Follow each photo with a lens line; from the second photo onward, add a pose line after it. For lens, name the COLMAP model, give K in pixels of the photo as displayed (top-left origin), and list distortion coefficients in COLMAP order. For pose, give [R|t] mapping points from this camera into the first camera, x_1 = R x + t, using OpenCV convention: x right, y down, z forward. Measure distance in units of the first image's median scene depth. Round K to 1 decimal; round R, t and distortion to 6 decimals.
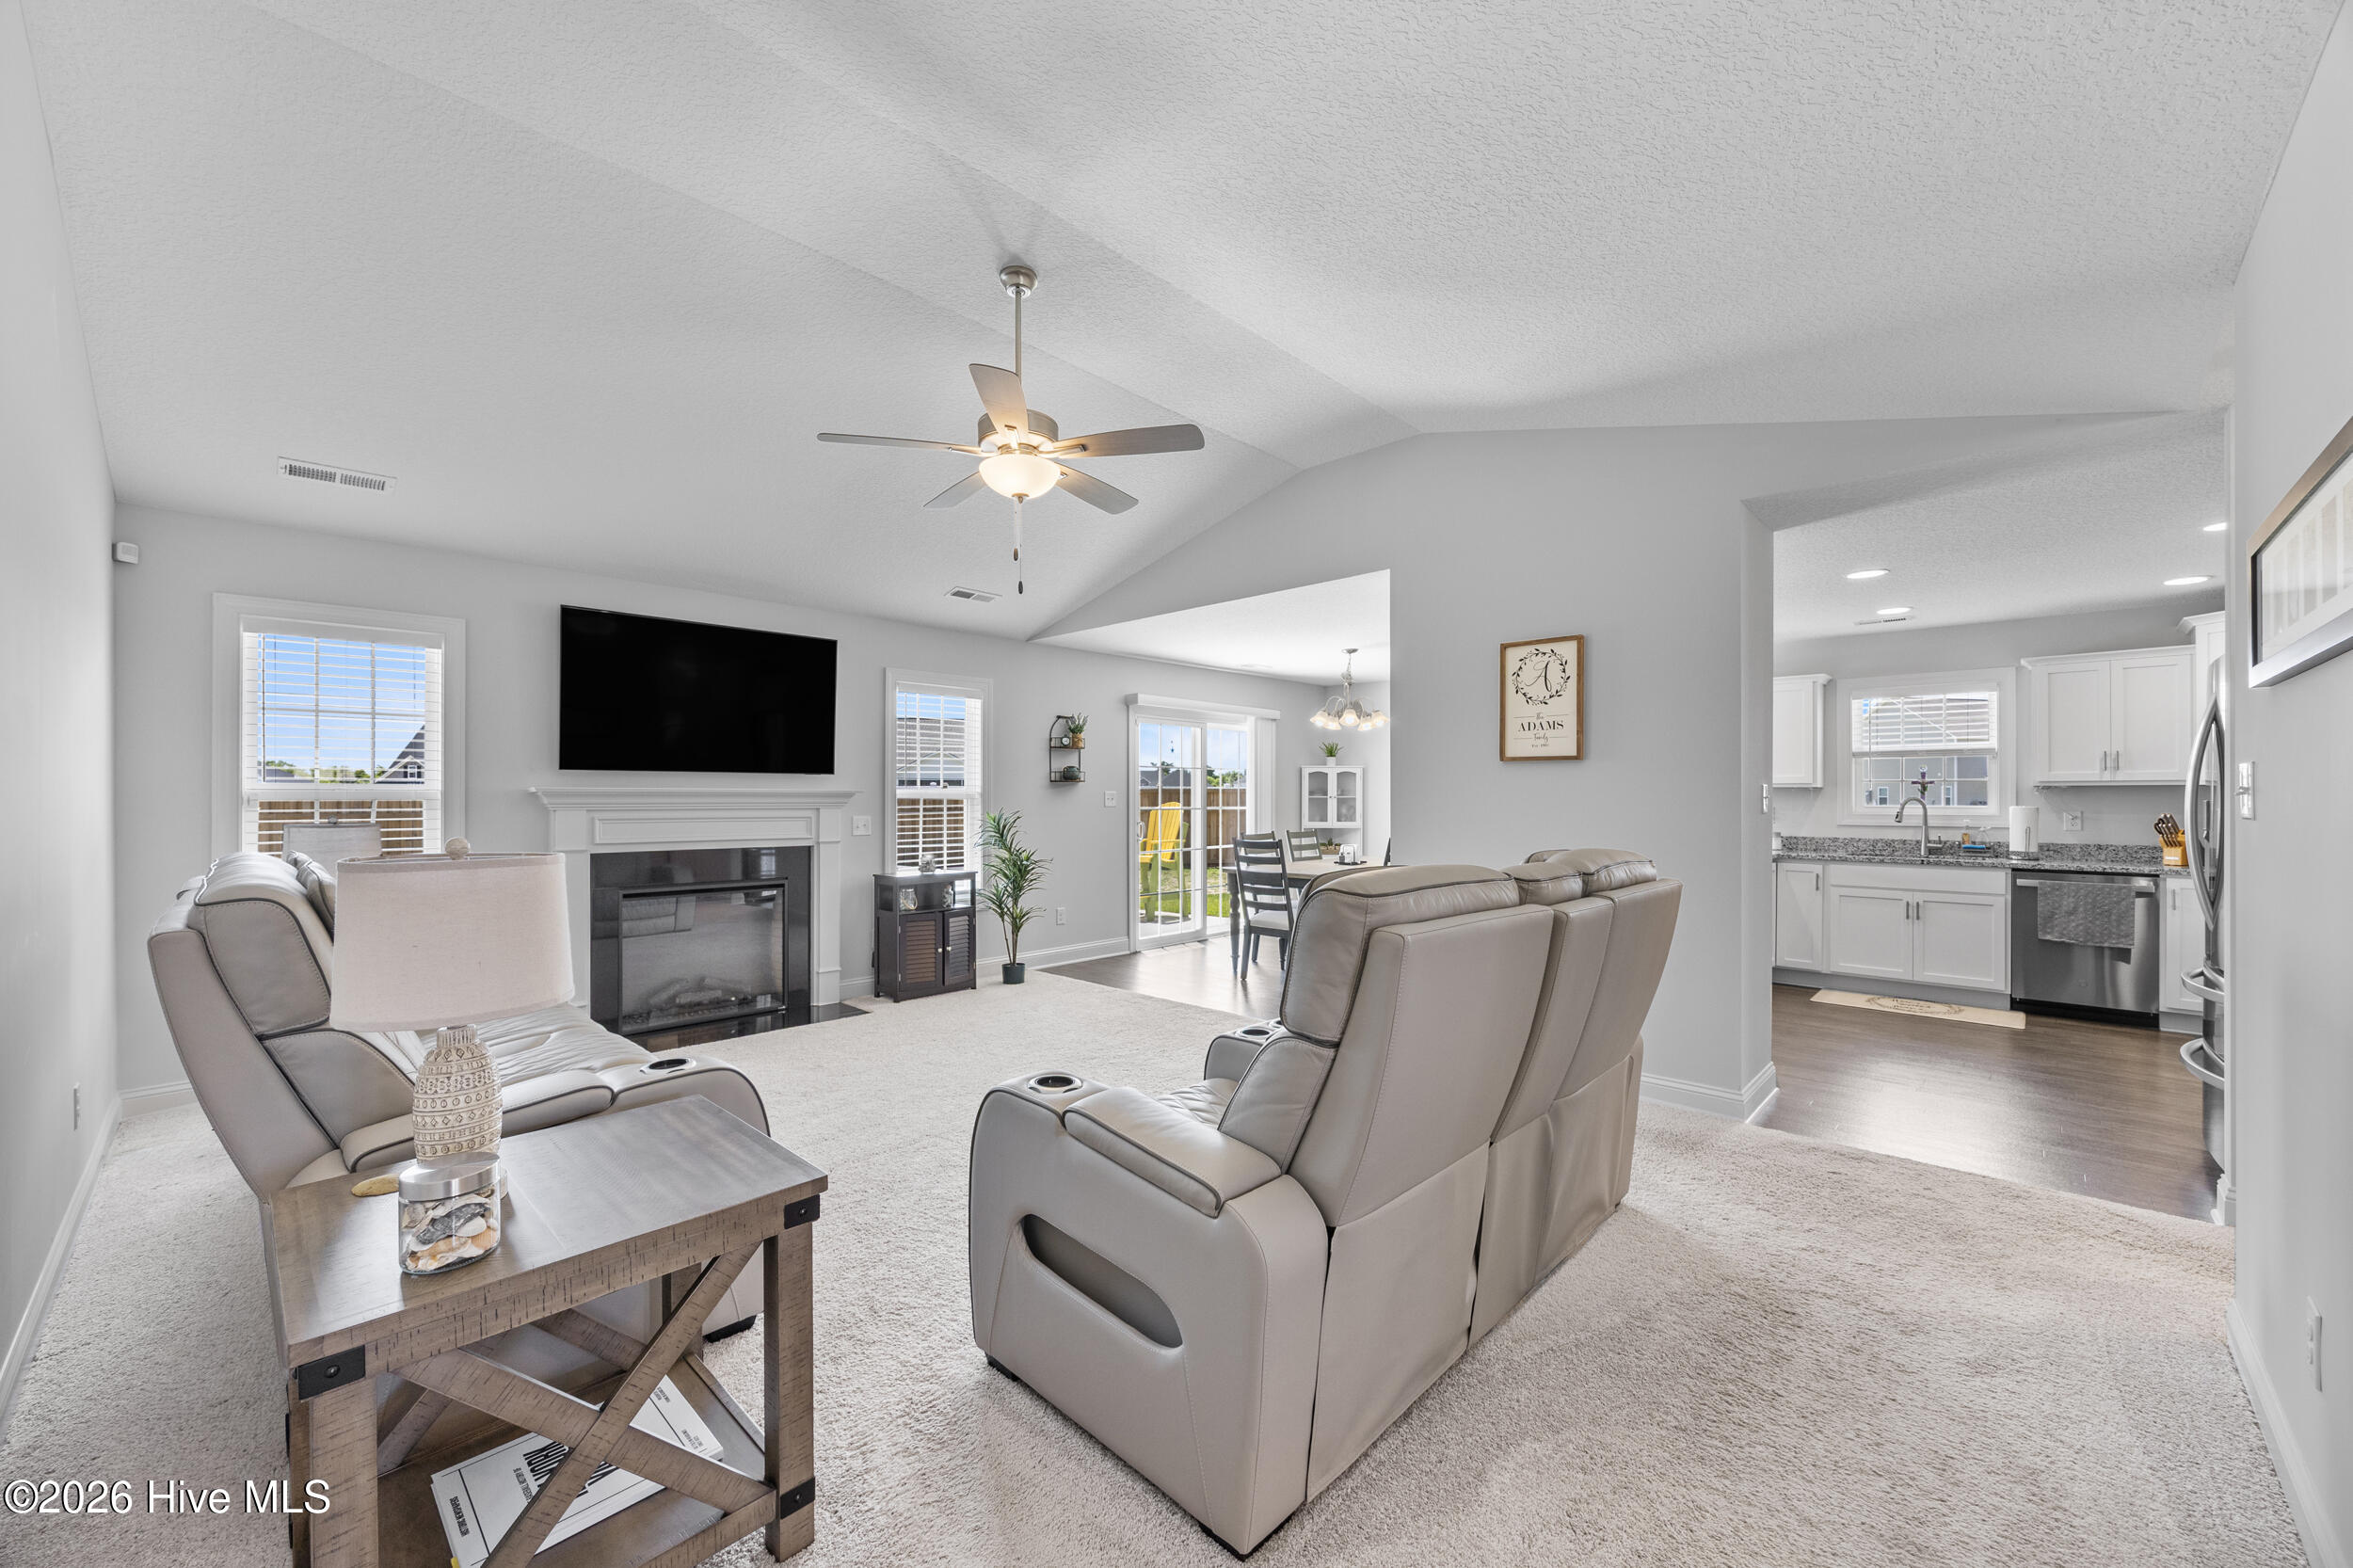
lens RADIAL K [[899.4, 0, 1194.5], [0, 899.4, 790.1], [0, 0, 1]] dist [-0.001794, -0.001279]
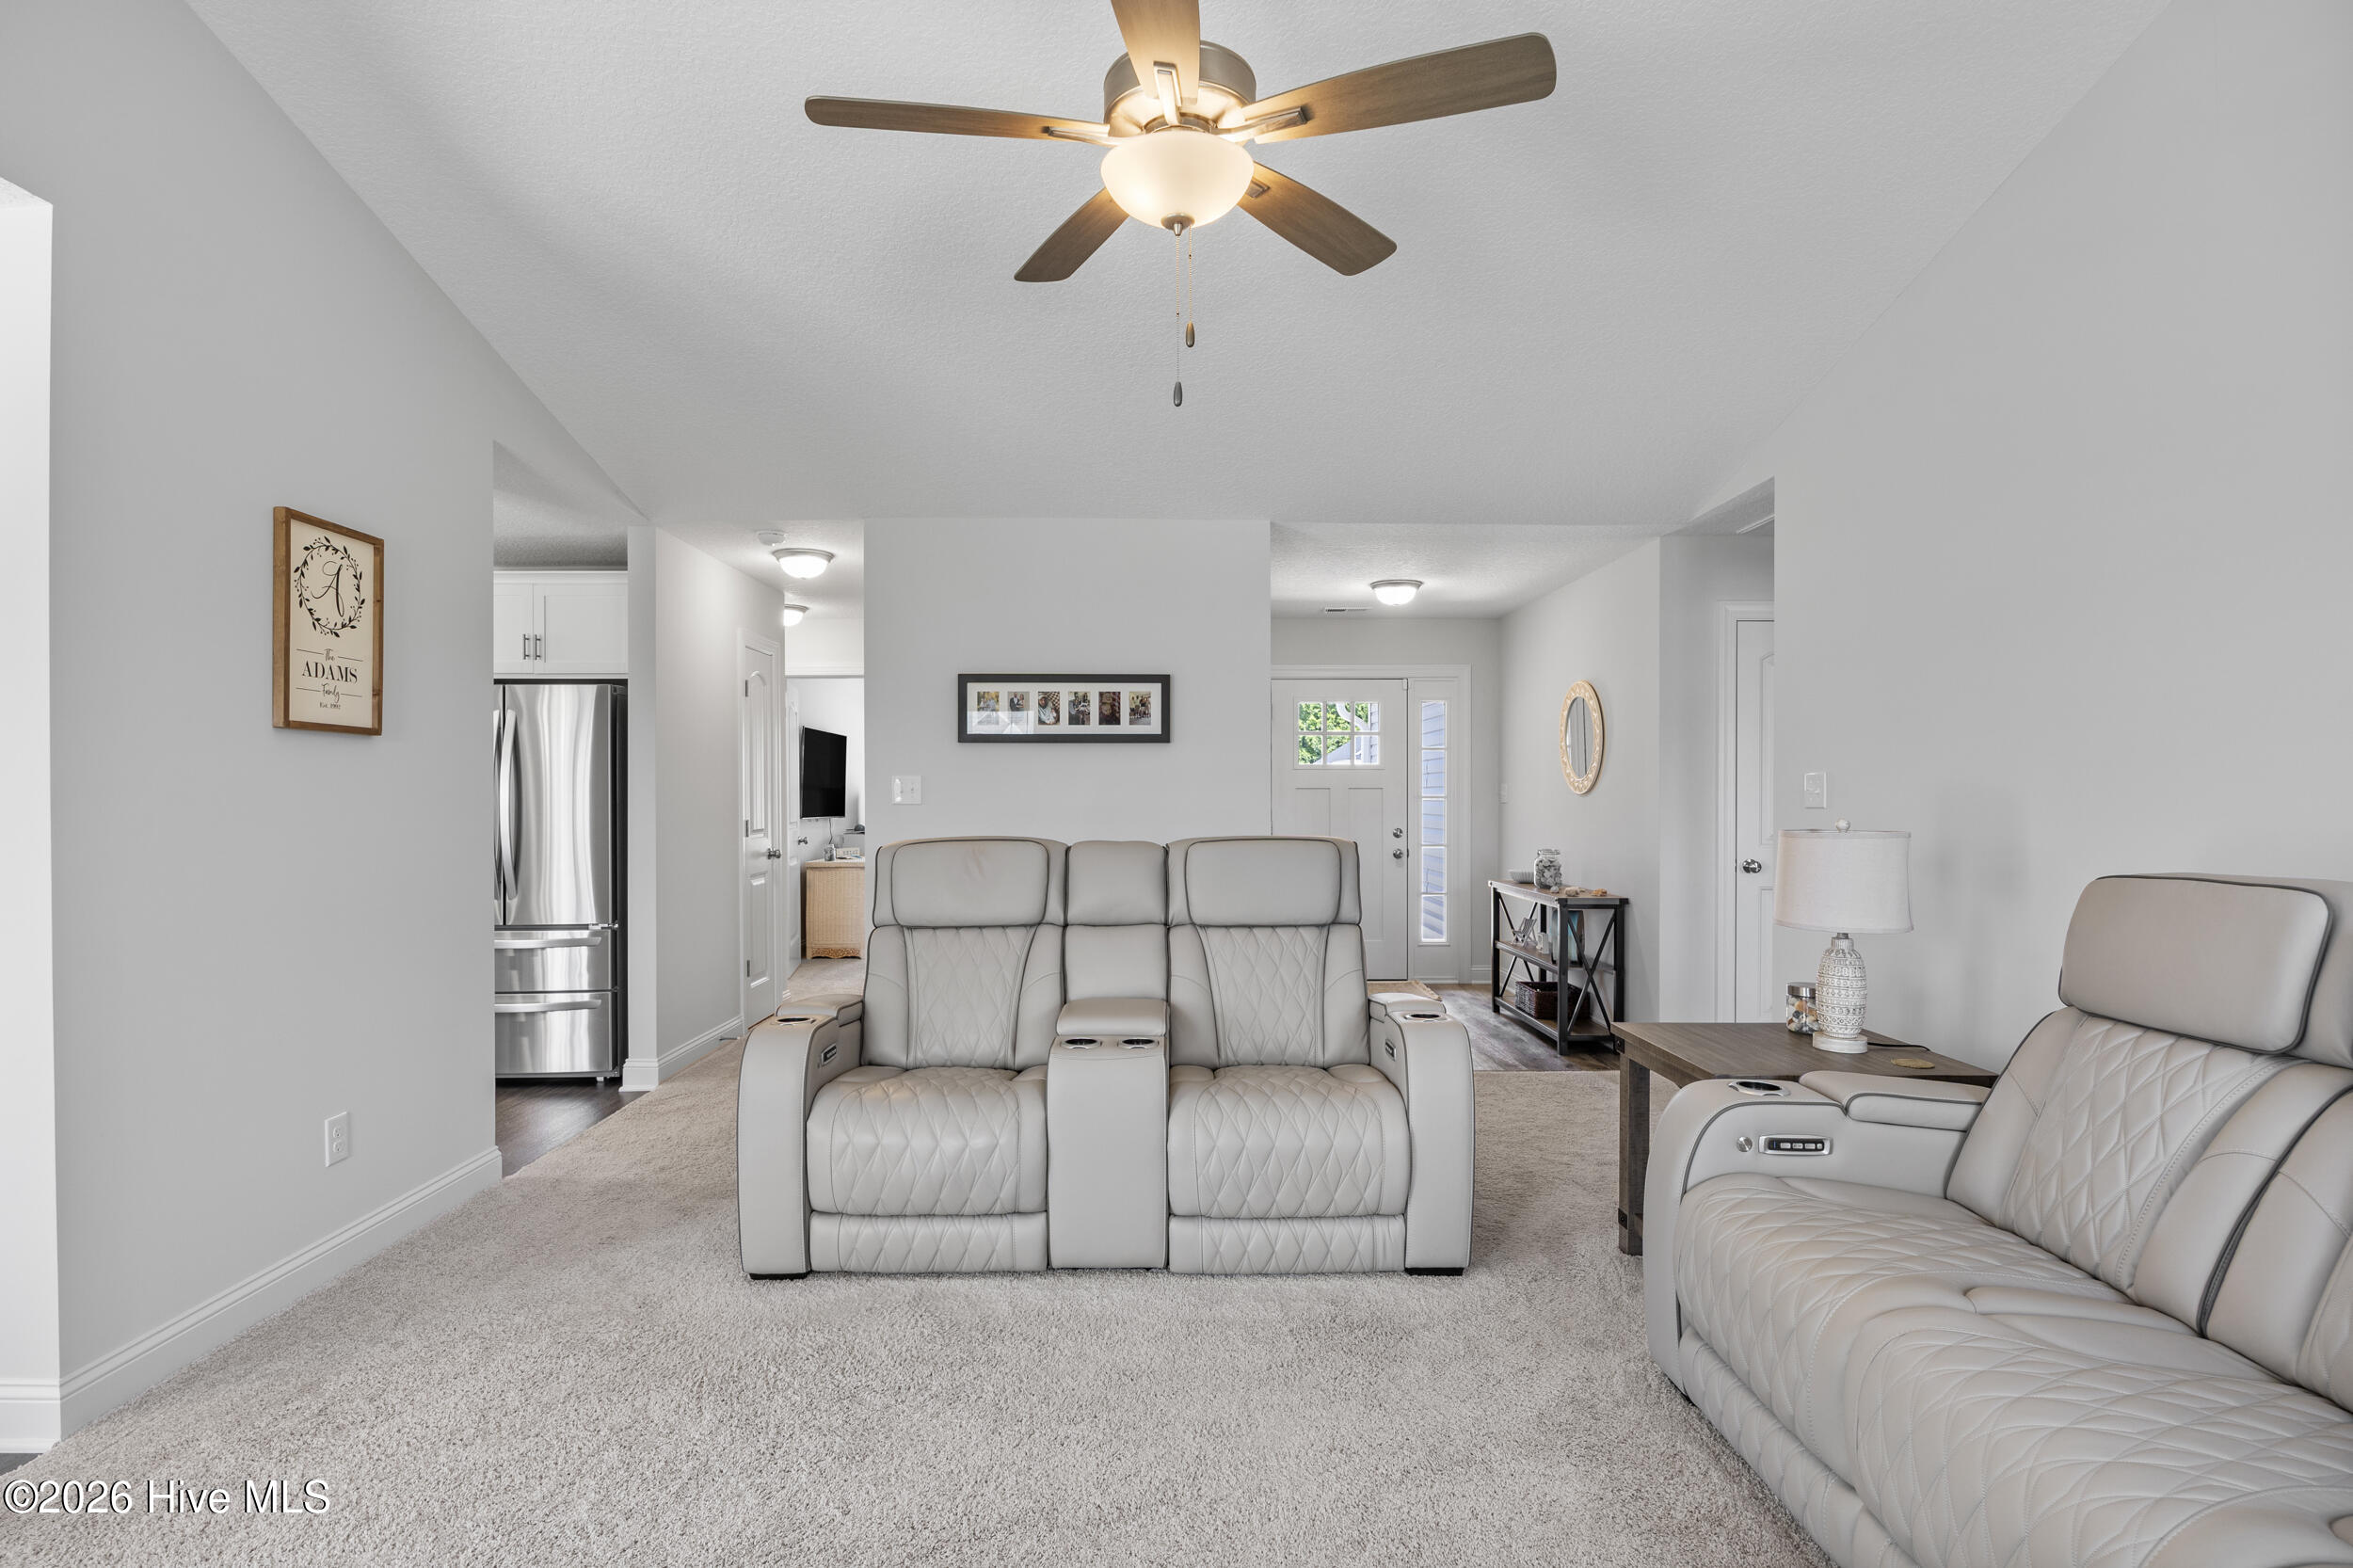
lens RADIAL K [[1183.6, 0, 1142.3], [0, 1183.6, 790.2], [0, 0, 1]] dist [-0.005934, 0.001589]
pose [[-0.677091, 0.001828, 0.735897, -0.376291], [-0.003592, 0.999977, -0.005790, 0.005487], [-0.735890, -0.006564, -0.677069, 0.804937]]
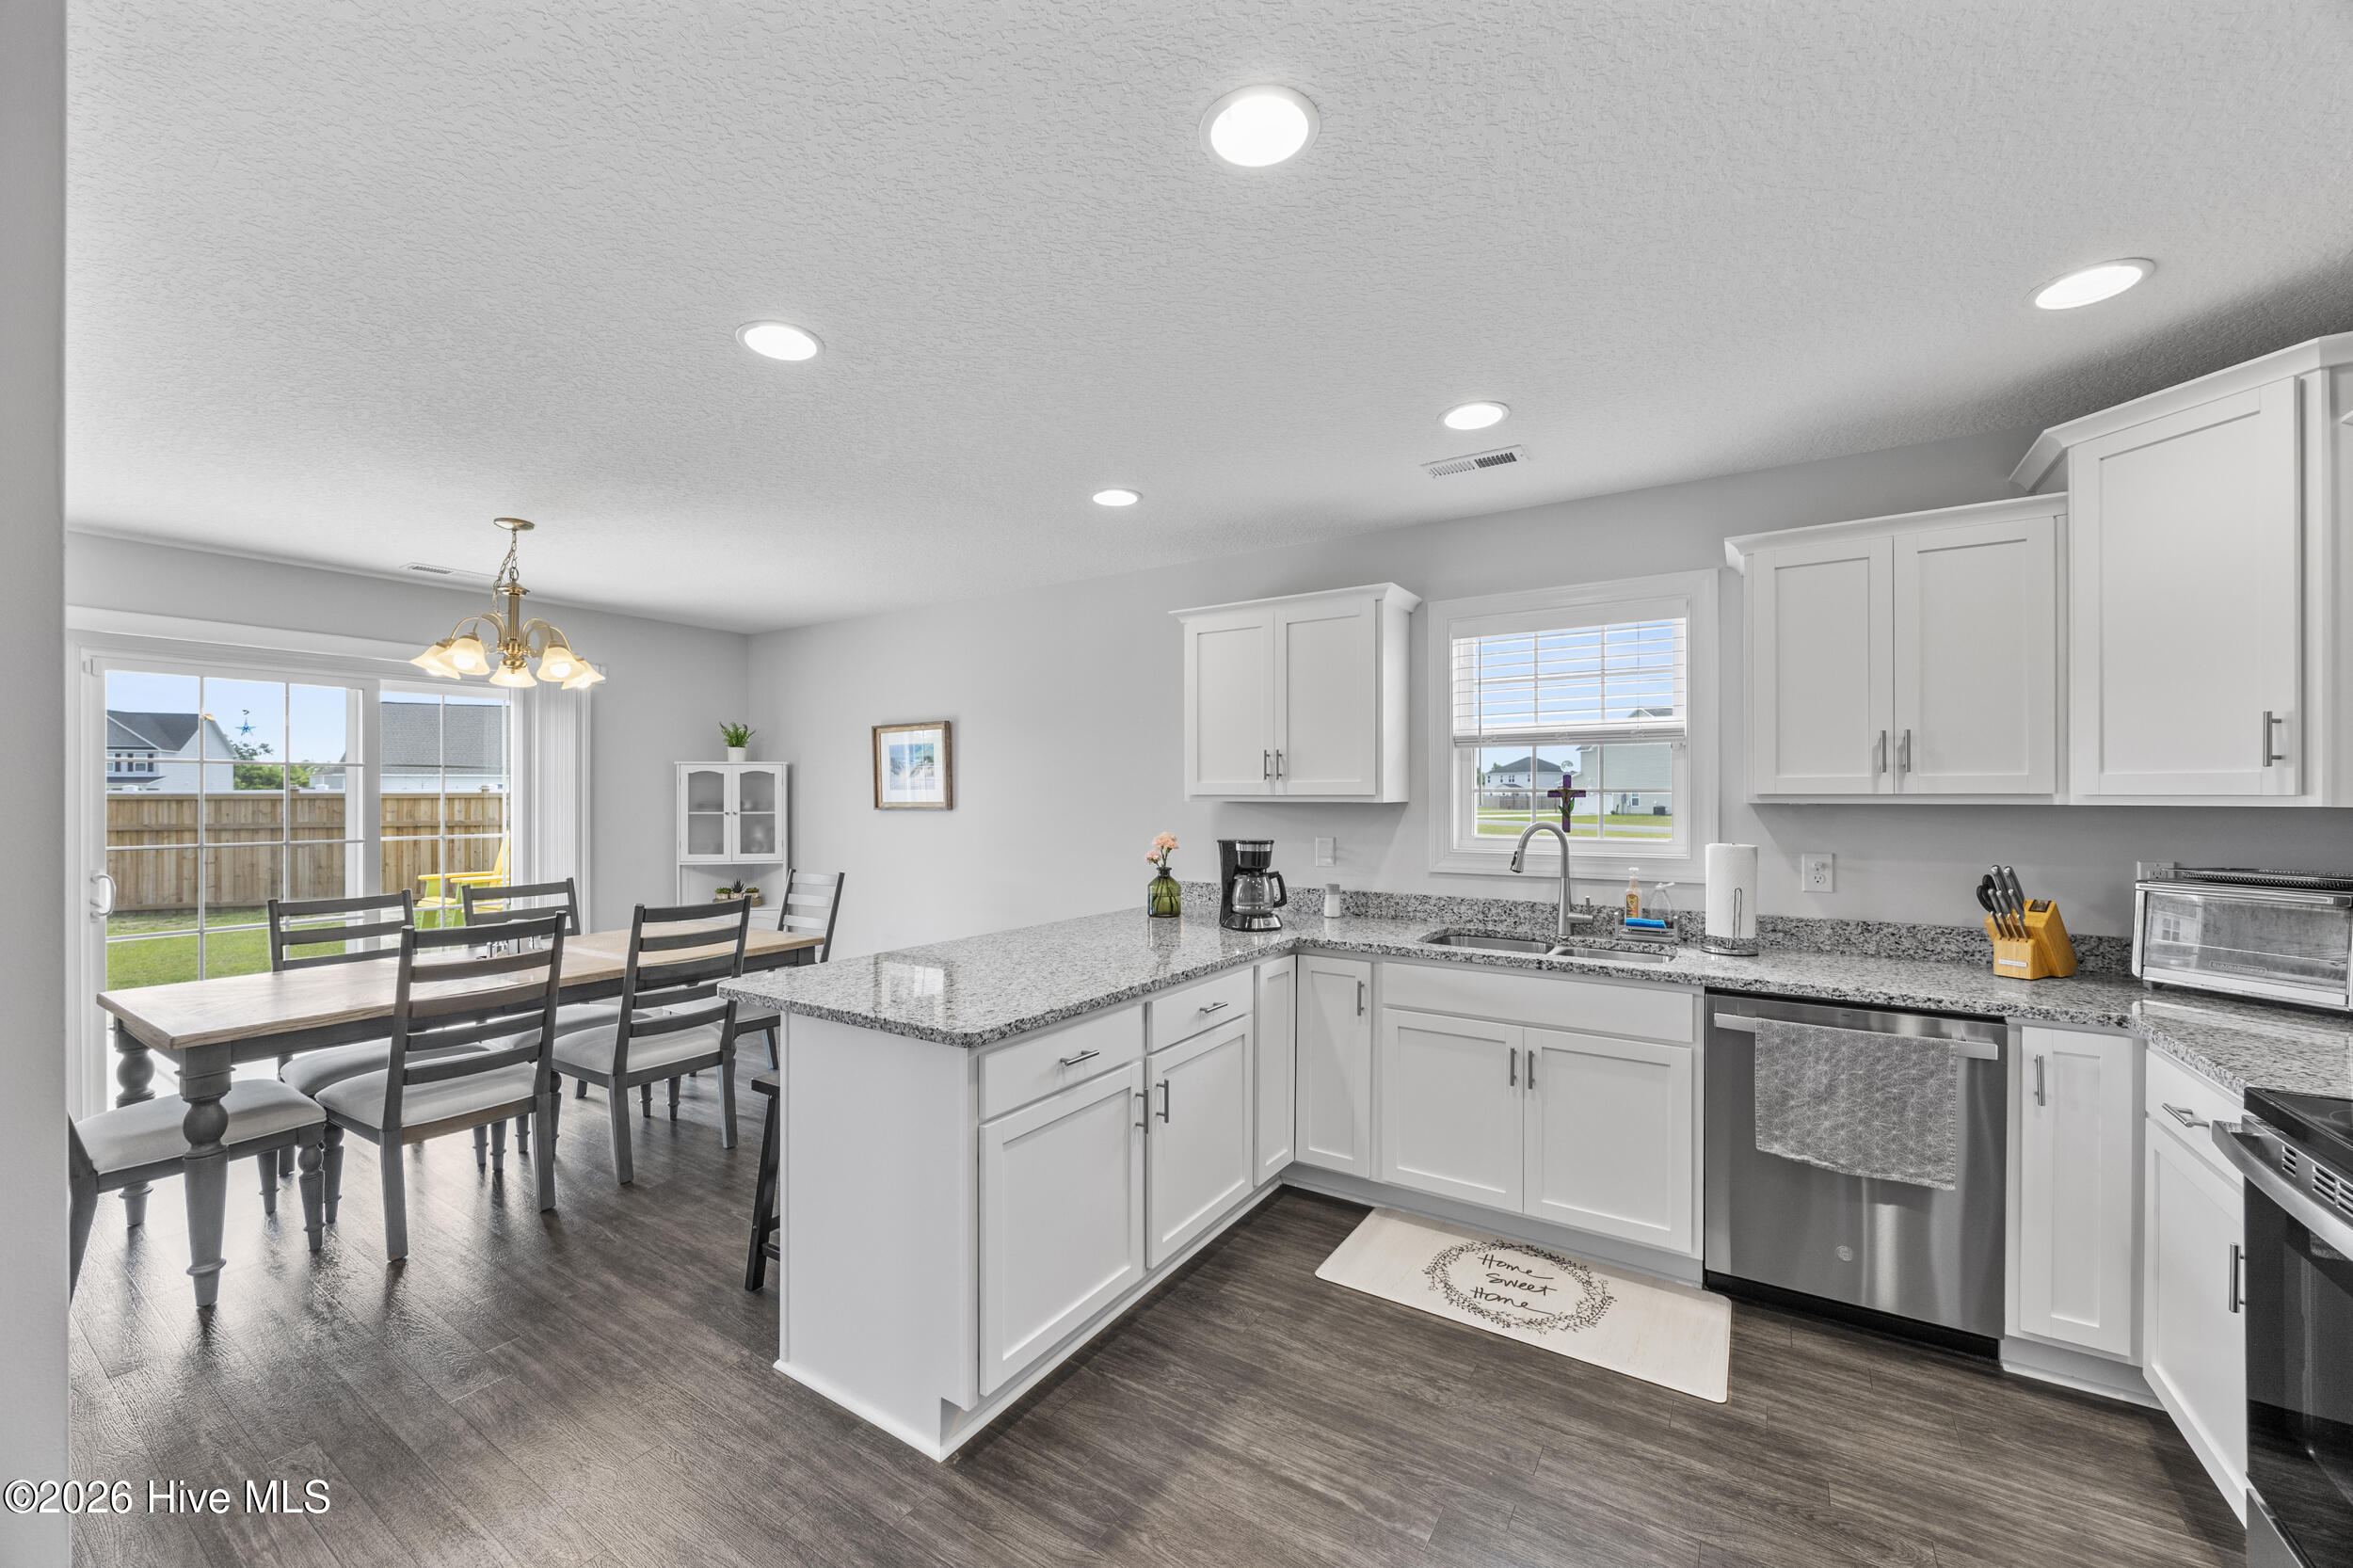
lens RADIAL K [[899.4, 0, 1162.6], [0, 899.4, 789.8], [0, 0, 1]] dist [-0.001794, -0.001279]
pose [[0.985742, -0.003800, 0.168222, 0.540390], [0.003303, 0.999989, 0.003235, -0.014334], [-0.168232, -0.002633, 0.985744, 0.573027]]
